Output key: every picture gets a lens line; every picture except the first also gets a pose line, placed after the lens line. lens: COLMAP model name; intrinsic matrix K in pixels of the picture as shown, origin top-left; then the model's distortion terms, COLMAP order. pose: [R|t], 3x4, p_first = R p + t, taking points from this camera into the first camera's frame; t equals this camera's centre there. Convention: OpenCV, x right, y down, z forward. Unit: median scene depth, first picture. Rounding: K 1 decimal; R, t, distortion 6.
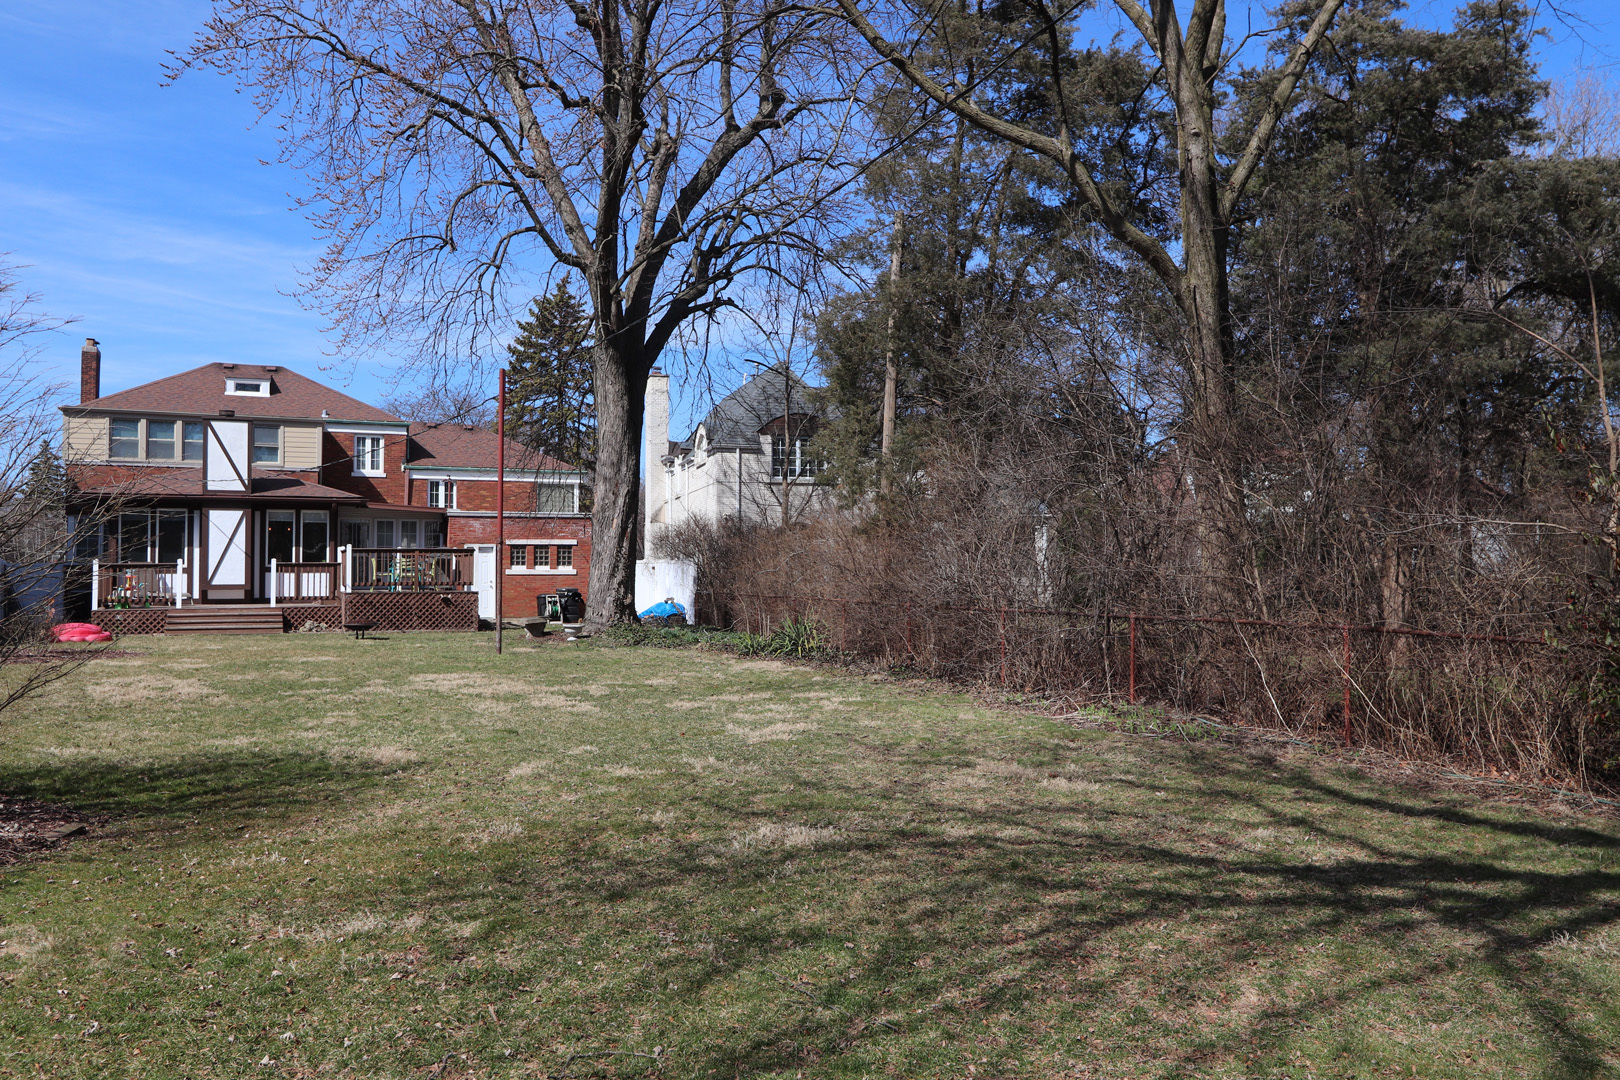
lens RADIAL K [[1336.6, 0, 811.7], [0, 1336.6, 541.2], [0, 0, 1]] dist [0.007991, 0.003981]
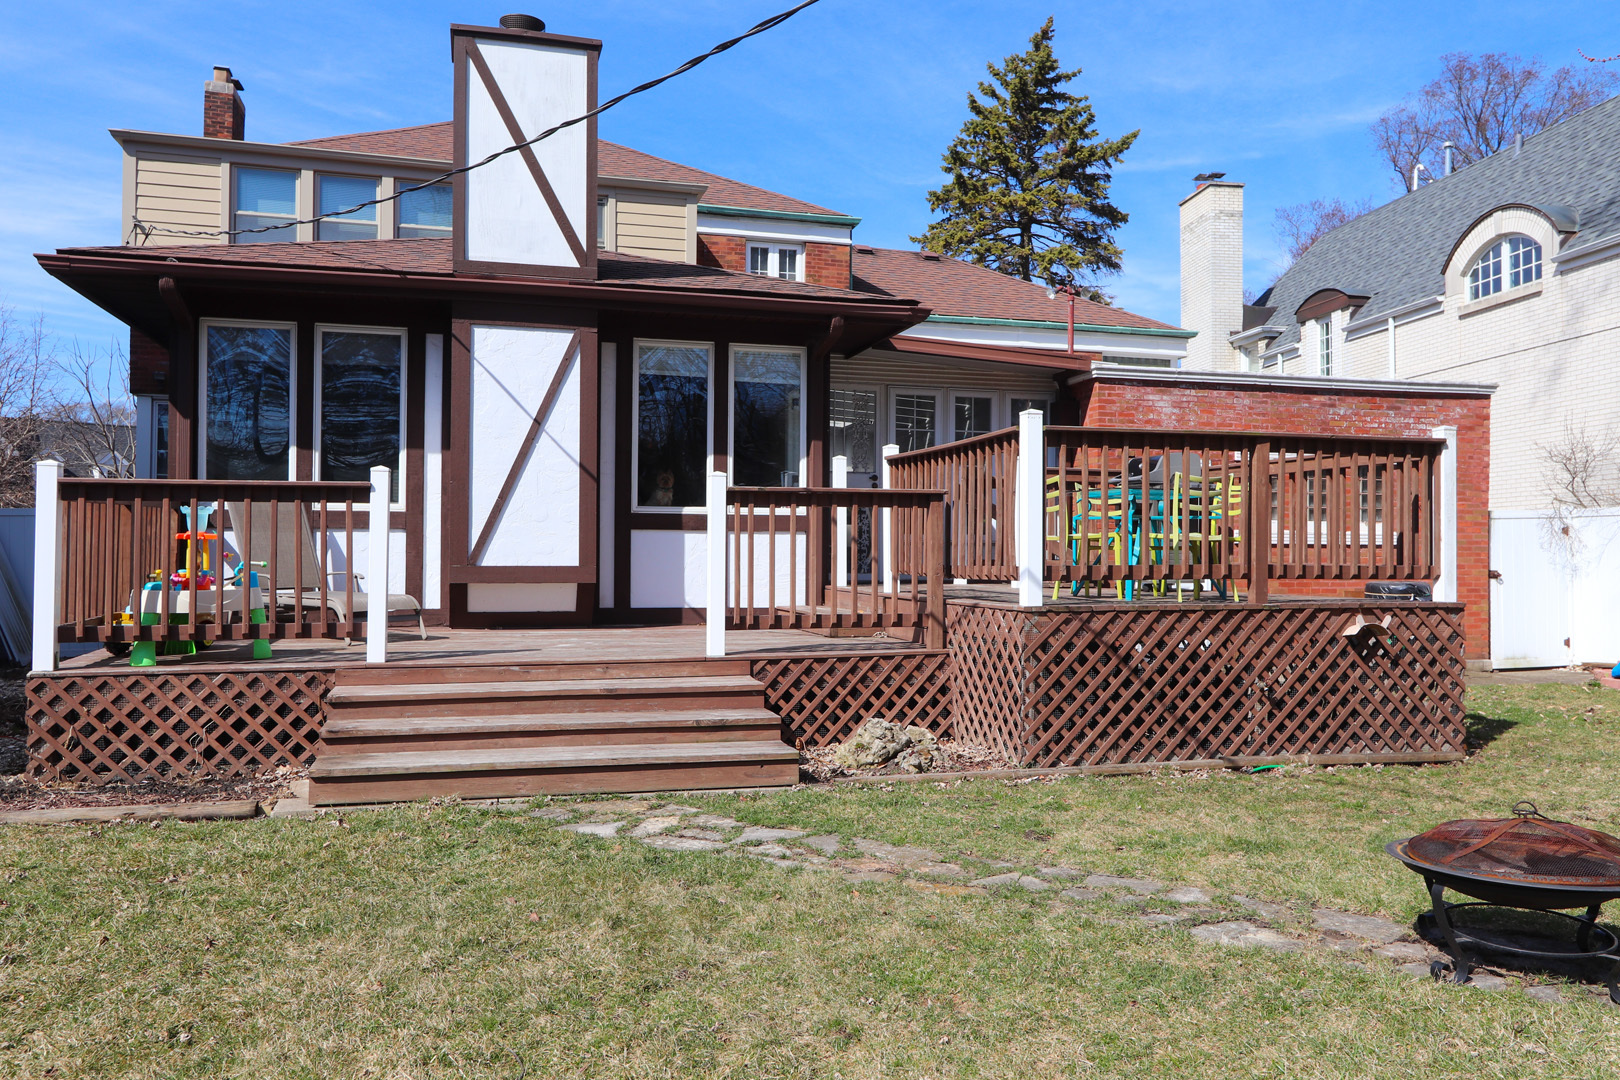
lens RADIAL K [[1280.9, 0, 808.9], [0, 1280.9, 542.9], [0, 0, 1]] dist [0.006345, 0.001339]
pose [[0.991424, 0.008777, -0.130387, -0.331824], [-0.006363, 0.999801, 0.018914, 0.020859], [0.130527, -0.017922, 0.991283, 0.711046]]
